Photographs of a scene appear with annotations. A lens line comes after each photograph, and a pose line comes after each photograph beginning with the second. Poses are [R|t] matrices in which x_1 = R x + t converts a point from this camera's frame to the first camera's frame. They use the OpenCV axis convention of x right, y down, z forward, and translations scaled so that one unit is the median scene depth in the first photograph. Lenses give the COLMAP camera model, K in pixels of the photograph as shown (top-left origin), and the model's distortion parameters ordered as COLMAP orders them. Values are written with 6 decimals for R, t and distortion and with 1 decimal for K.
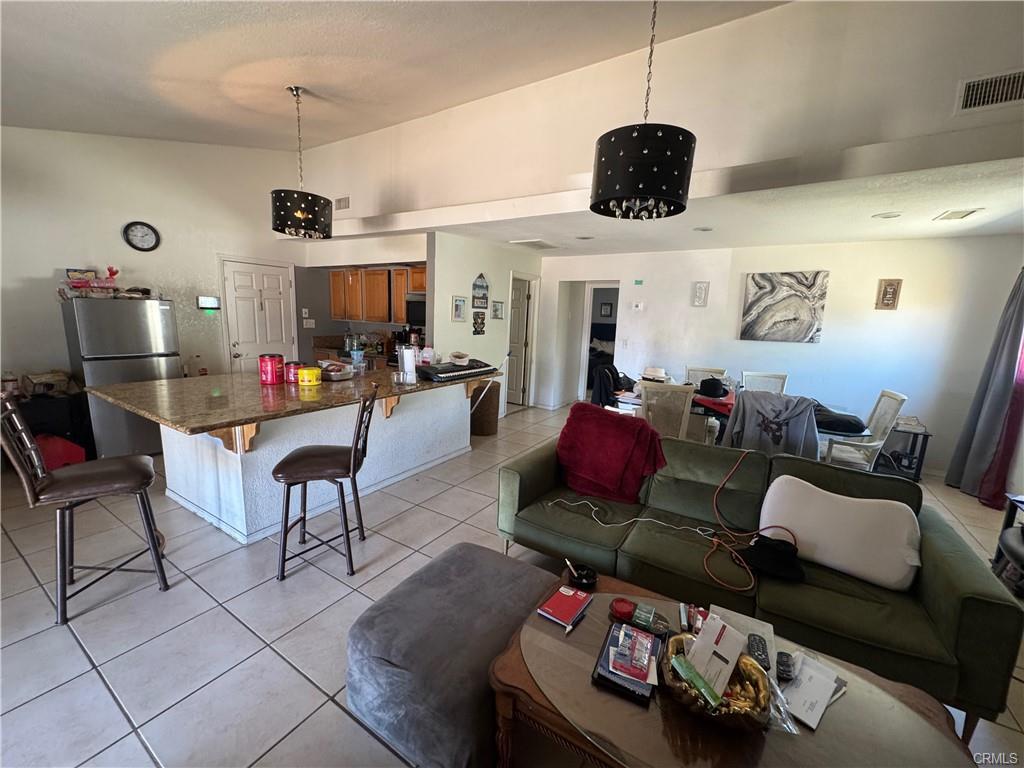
lens RADIAL K [[408.7, 0, 513.1], [0, 408.7, 387.5], [0, 0, 1]] dist [0.000644, 0.000028]
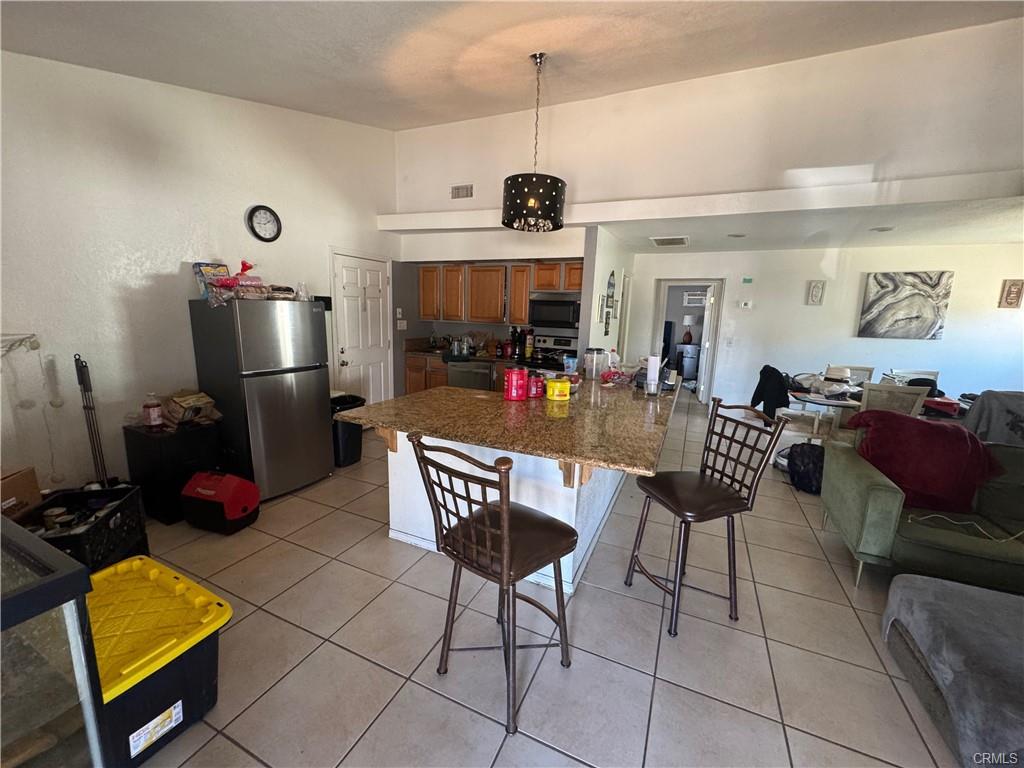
lens RADIAL K [[406.1, 0, 512.0], [0, 406.1, 384.0], [0, 0, 1]] dist [-0.000512, -0.000030]
pose [[0.990970, -0.028998, 0.130912, -0.476033], [0.028524, 0.999578, 0.005492, -0.031352], [-0.131016, -0.001708, 0.991379, 0.106391]]
